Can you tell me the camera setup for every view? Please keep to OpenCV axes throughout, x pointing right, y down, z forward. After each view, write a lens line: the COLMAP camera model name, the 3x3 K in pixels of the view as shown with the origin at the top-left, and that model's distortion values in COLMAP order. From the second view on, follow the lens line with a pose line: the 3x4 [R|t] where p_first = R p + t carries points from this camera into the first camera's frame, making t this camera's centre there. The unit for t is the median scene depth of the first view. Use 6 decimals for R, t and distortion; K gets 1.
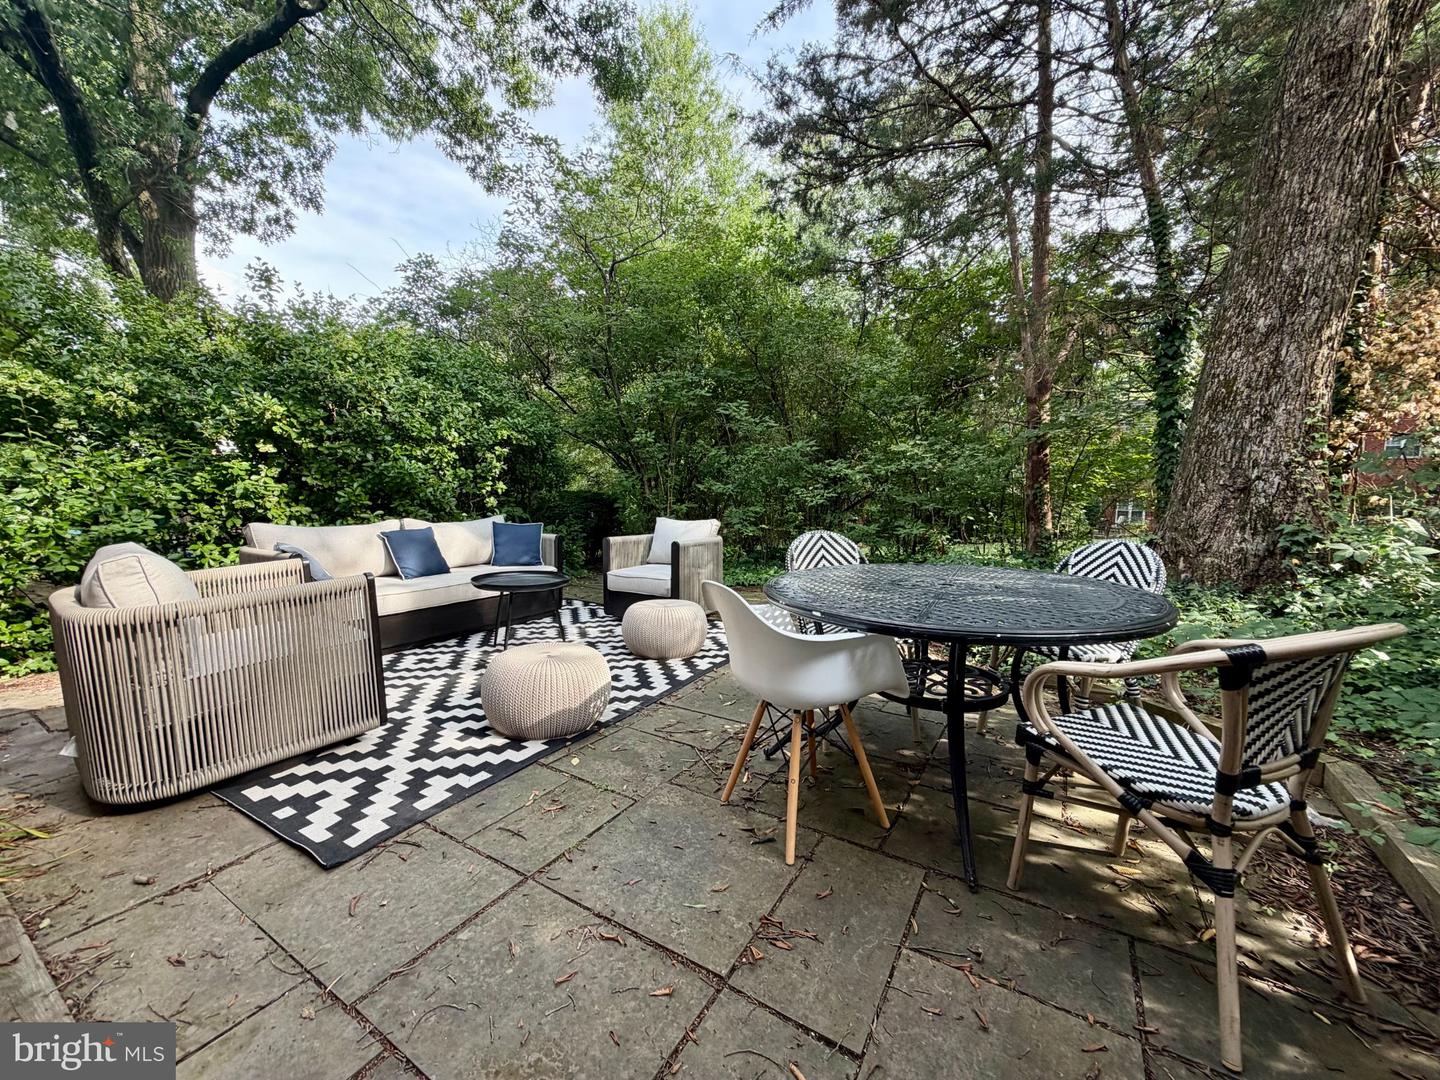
lens RADIAL K [[574.4, 0, 720.5], [0, 574.4, 543.9], [0, 0, 1]] dist [-0.001114, 0.000955]
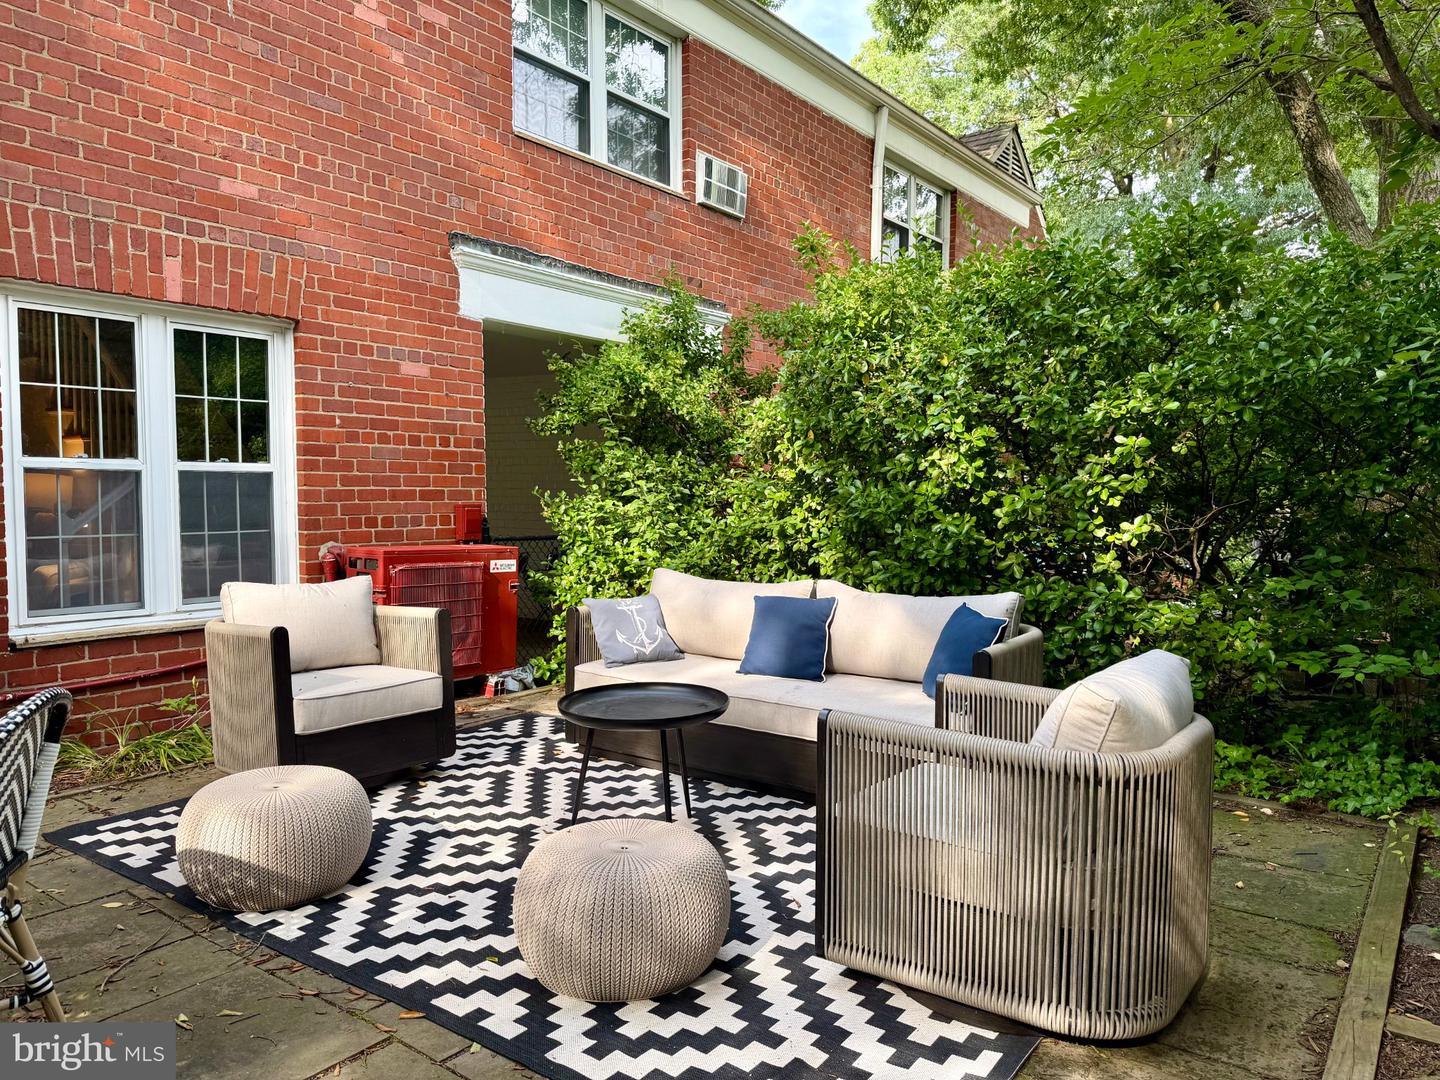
lens RADIAL K [[1010.7, 0, 722.5], [0, 1010.7, 550.8], [0, 0, 1]] dist [0.051839, -0.060654]
pose [[-0.089305, 0.050870, -0.994704, 0.538521], [-0.100866, 0.993099, 0.059844, -0.131993], [0.990884, 0.105677, -0.083558, 1.023210]]
